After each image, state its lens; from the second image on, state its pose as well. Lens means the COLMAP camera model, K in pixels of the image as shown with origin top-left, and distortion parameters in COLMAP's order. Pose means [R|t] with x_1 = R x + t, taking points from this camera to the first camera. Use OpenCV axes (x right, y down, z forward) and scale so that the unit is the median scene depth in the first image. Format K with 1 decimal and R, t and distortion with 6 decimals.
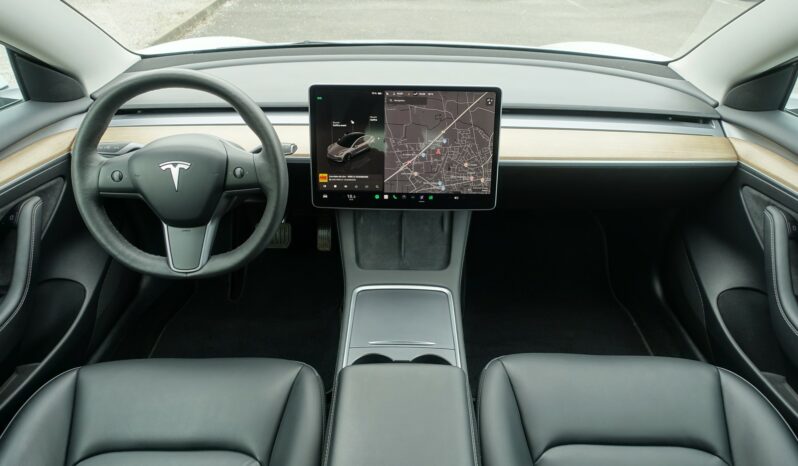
lens RADIAL K [[543.8, 0, 402.4], [0, 543.8, 228.2], [0, 0, 1]] dist [-0.005851, -0.000603]
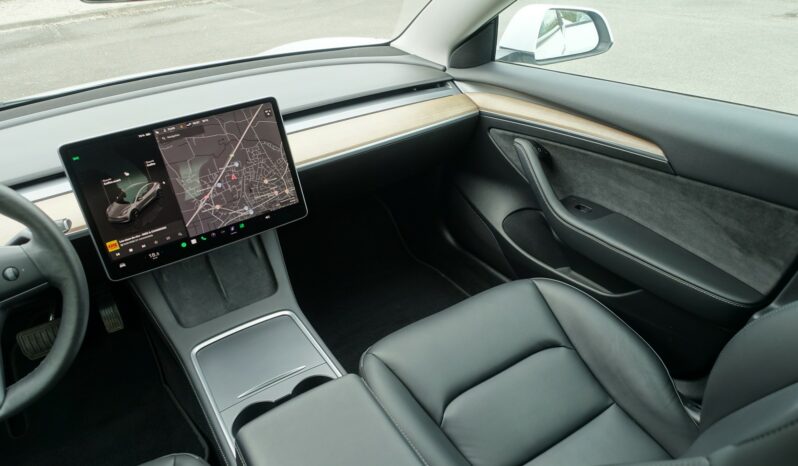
lens RADIAL K [[543.8, 0, 402.4], [0, 543.8, 228.2], [0, 0, 1]] dist [-0.005851, -0.000603]
pose [[0.839732, -0.334857, 0.427460, -0.118728], [0.341645, 0.937688, 0.063400, -0.017265], [-0.422054, 0.092801, 0.901808, 0.036458]]
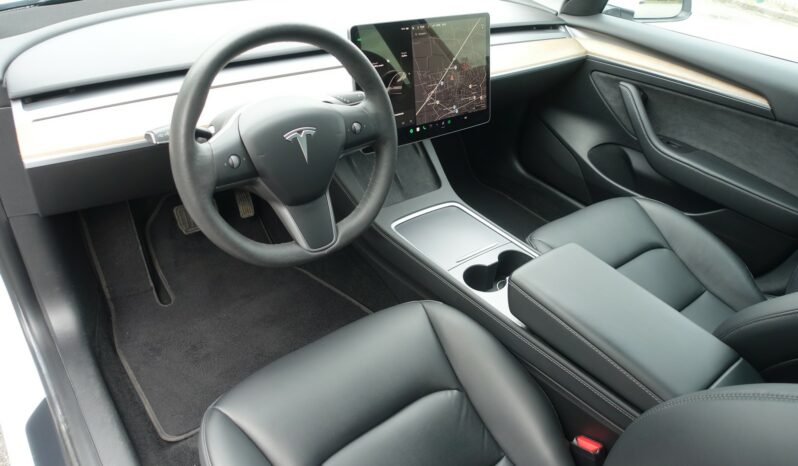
lens RADIAL K [[543.8, 0, 402.4], [0, 543.8, 228.2], [0, 0, 1]] dist [-0.005851, -0.000603]
pose [[0.774945, -0.303434, 0.554426, -0.699629], [0.235808, 0.952684, 0.191800, -0.085129], [-0.586391, -0.017896, 0.809830, 0.165870]]
